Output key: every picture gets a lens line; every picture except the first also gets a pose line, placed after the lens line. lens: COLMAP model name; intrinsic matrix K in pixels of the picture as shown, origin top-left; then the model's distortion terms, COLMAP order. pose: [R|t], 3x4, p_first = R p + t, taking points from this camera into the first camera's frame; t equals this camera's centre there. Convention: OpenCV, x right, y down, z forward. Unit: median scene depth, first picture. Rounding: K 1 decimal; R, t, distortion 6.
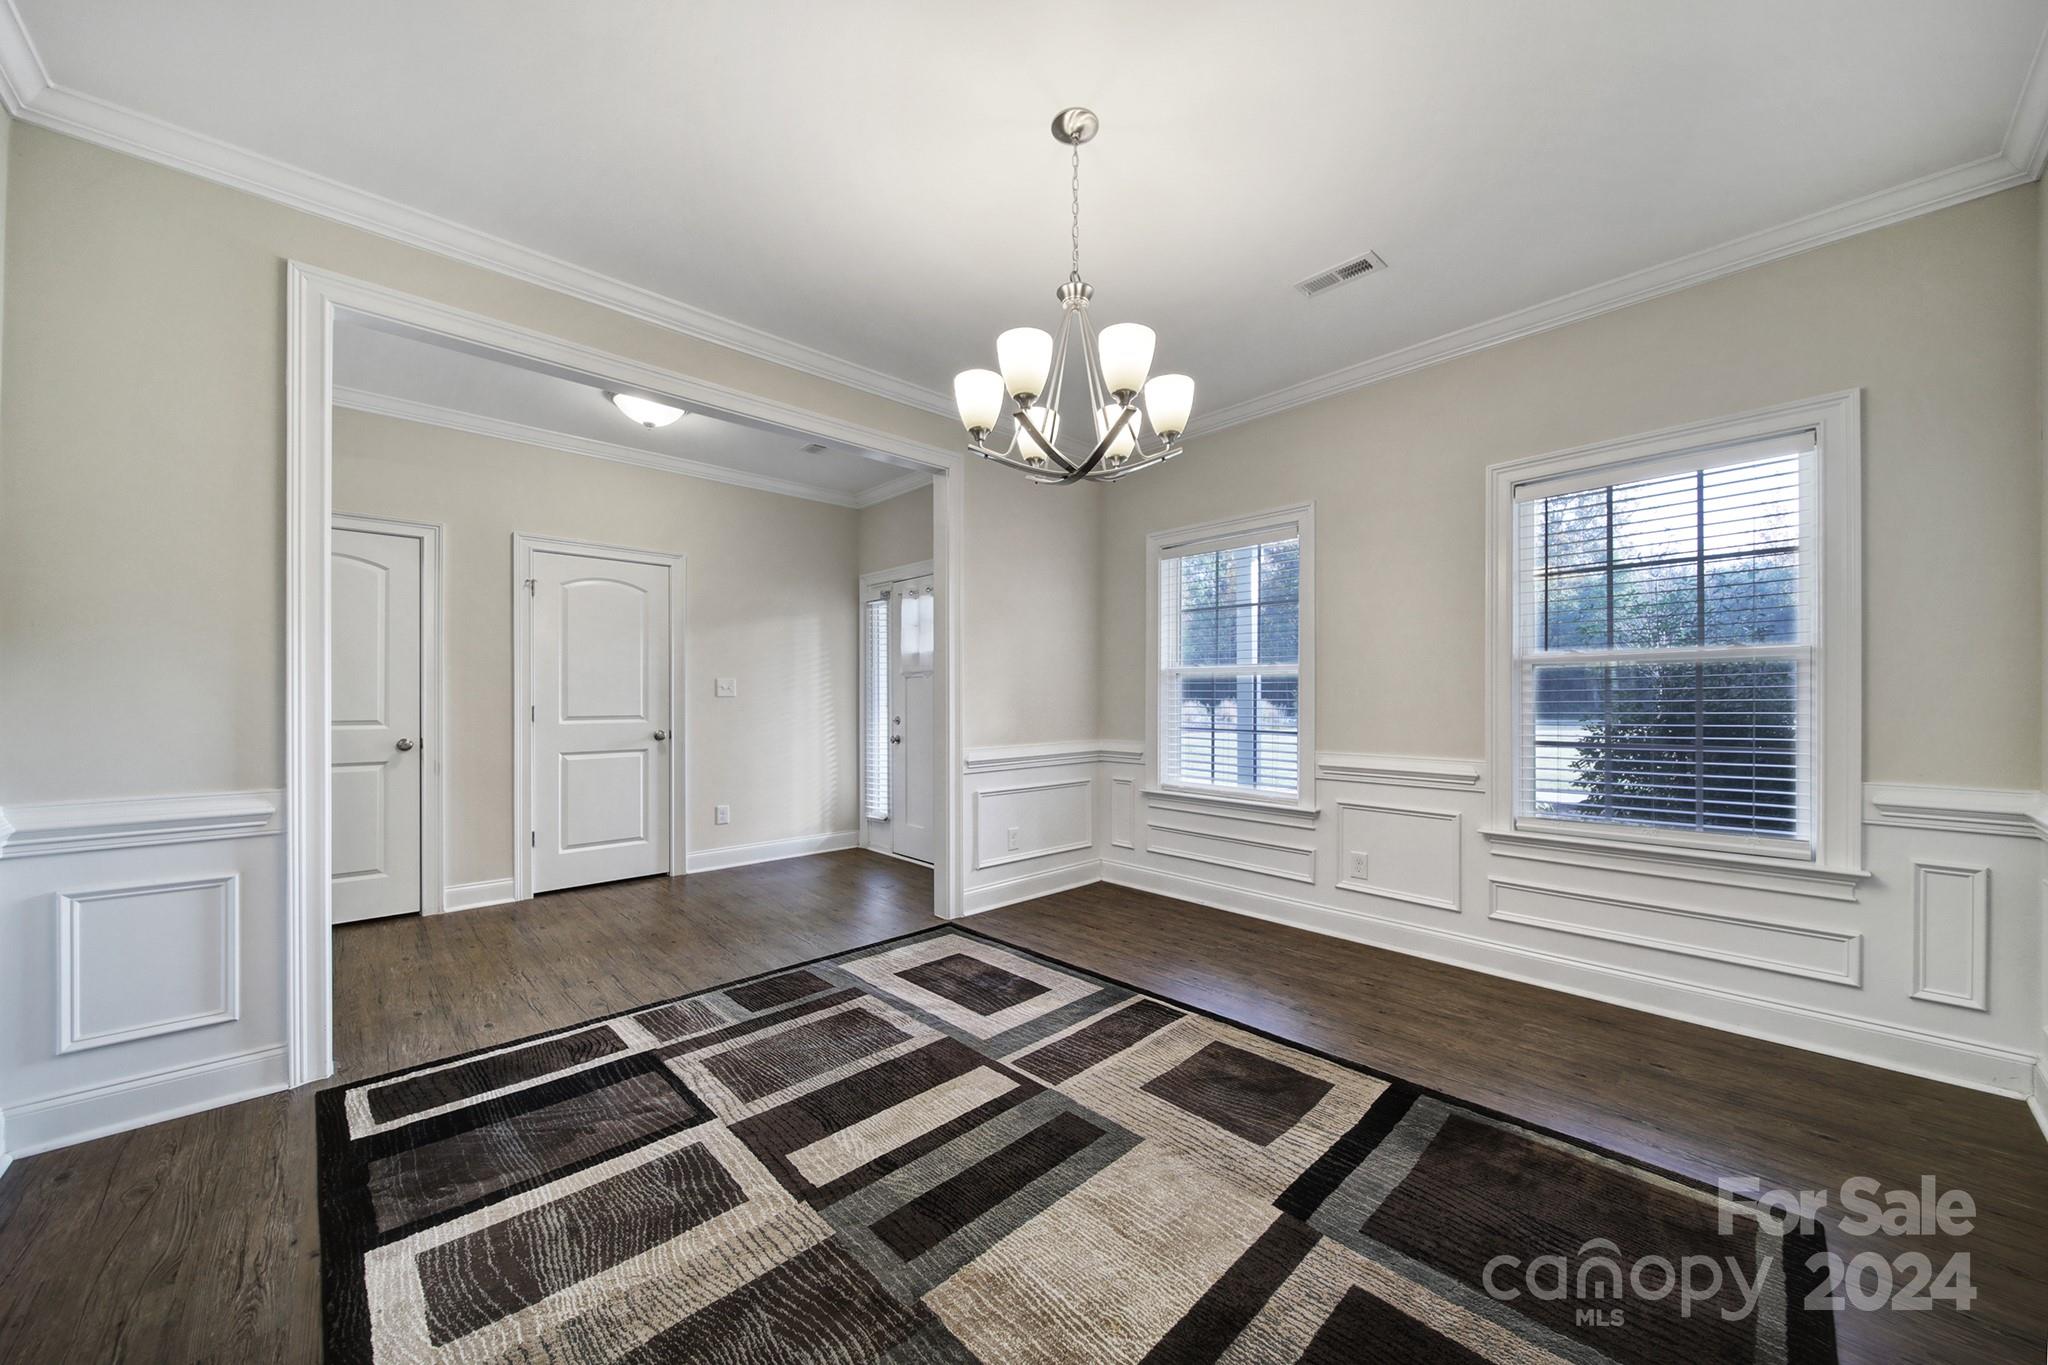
lens RADIAL K [[730.7, 0, 1024.0], [0, 730.7, 698.0], [0, 0, 1]] dist [-0.001471, -0.000121]
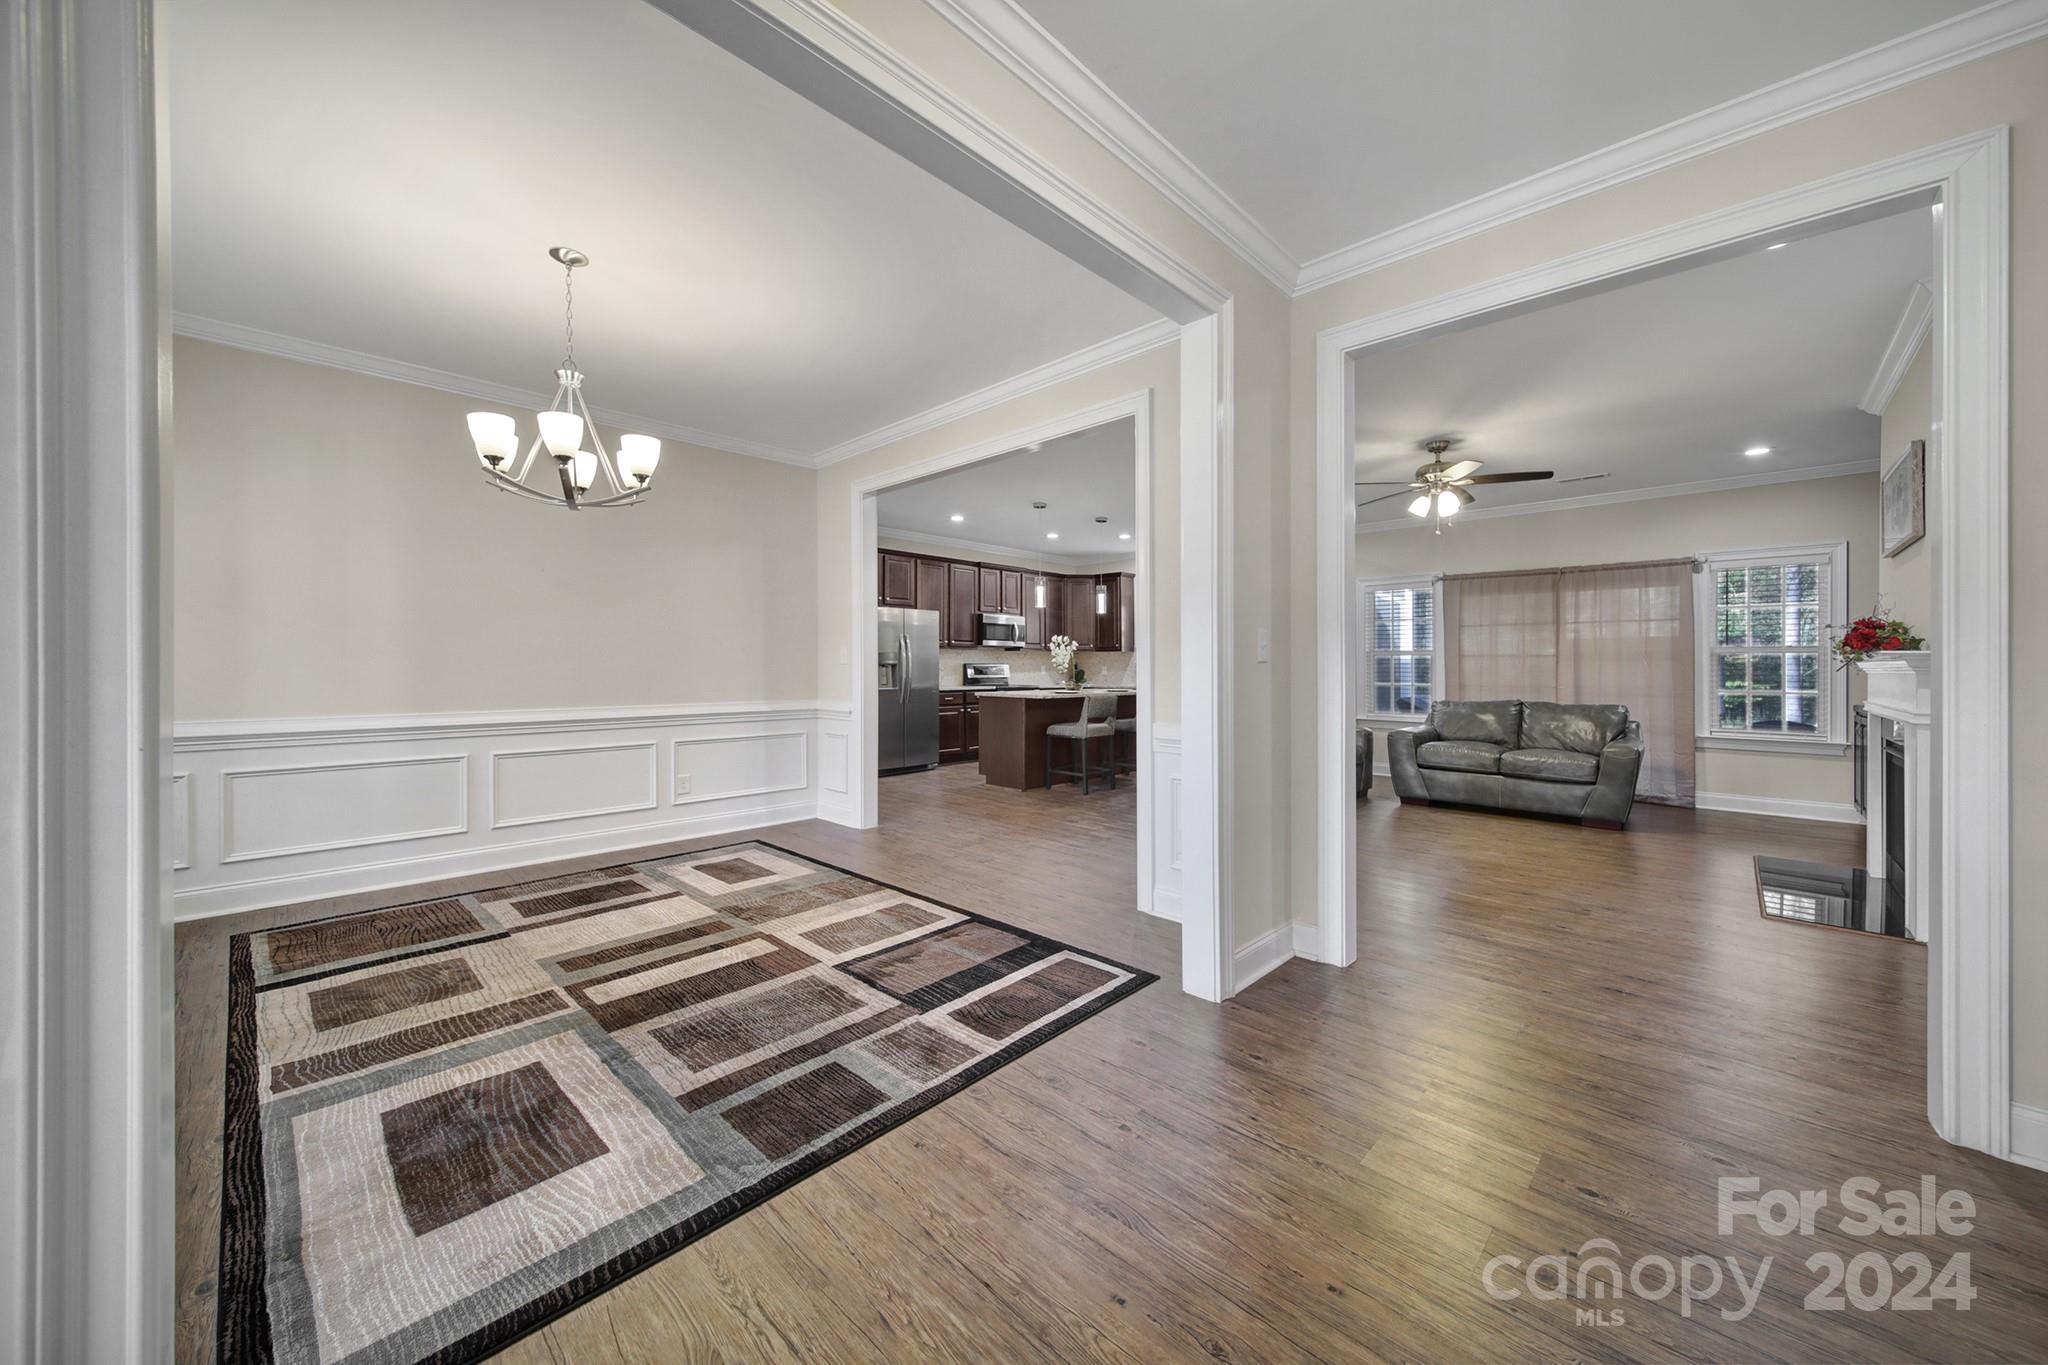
lens RADIAL K [[720.8, 0, 1016.0], [0, 720.8, 656.4], [0, 0, 1]] dist [-0.003585, -0.000409]
pose [[-0.998862, -0.003700, -0.047560, -0.608655], [-0.003260, 0.999951, -0.009340, -0.002403], [0.047592, -0.009175, -0.998825, 2.063487]]
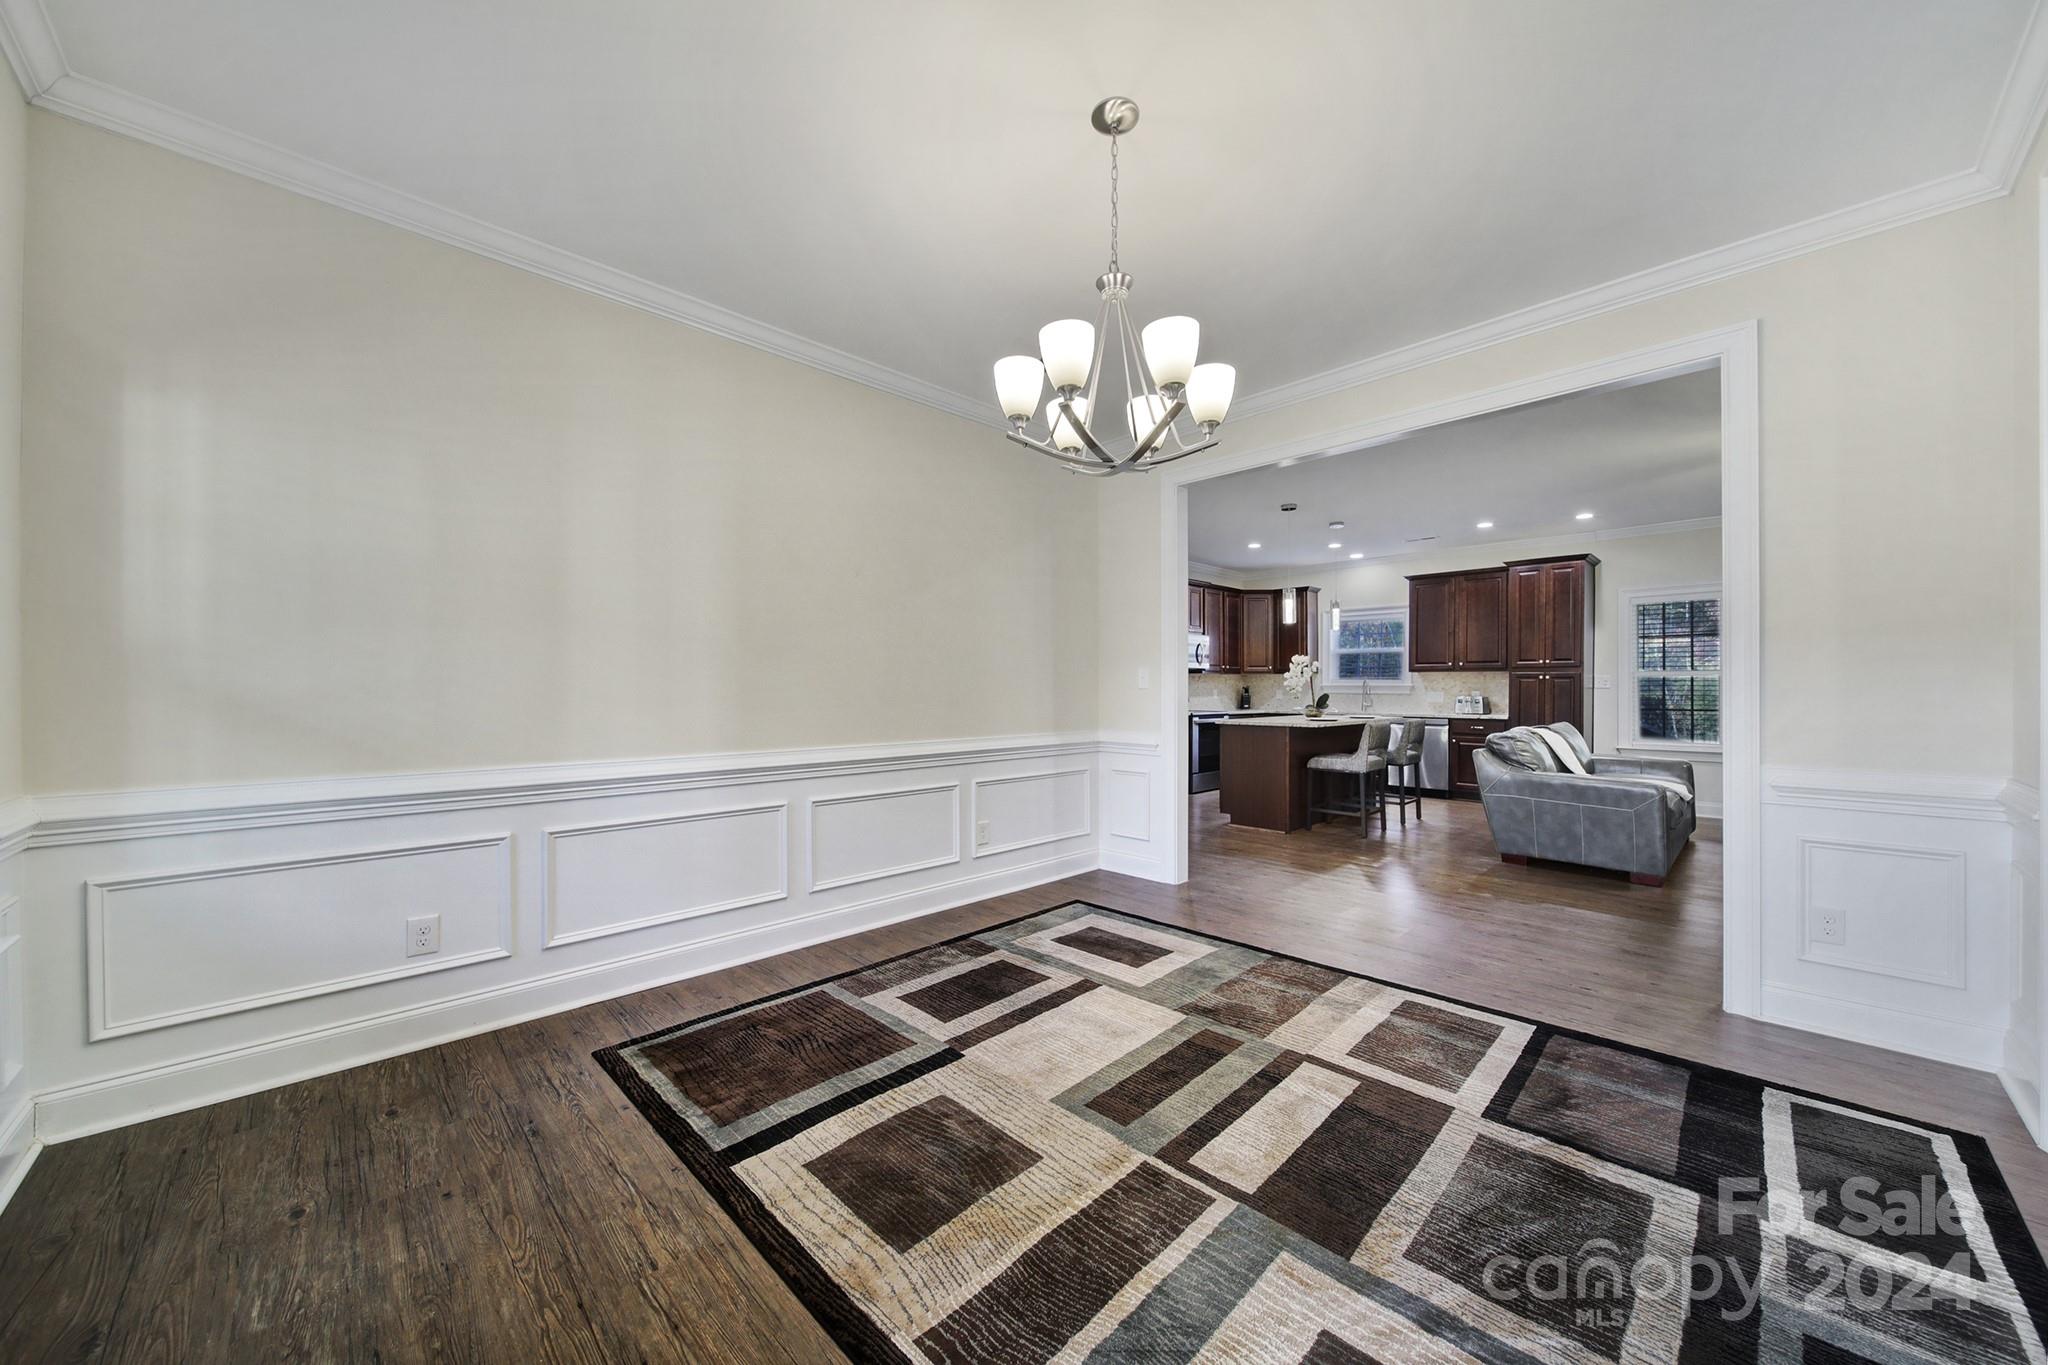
lens RADIAL K [[724.7, 0, 1022.4], [0, 724.7, 673.3], [0, 0, 1]] dist [-0.002793, -0.000272]
pose [[-0.999794, 0.000107, -0.020293, 0.185496], [0.000485, 0.999826, -0.018637, -0.002281], [0.020287, -0.018643, -0.999620, 1.700391]]
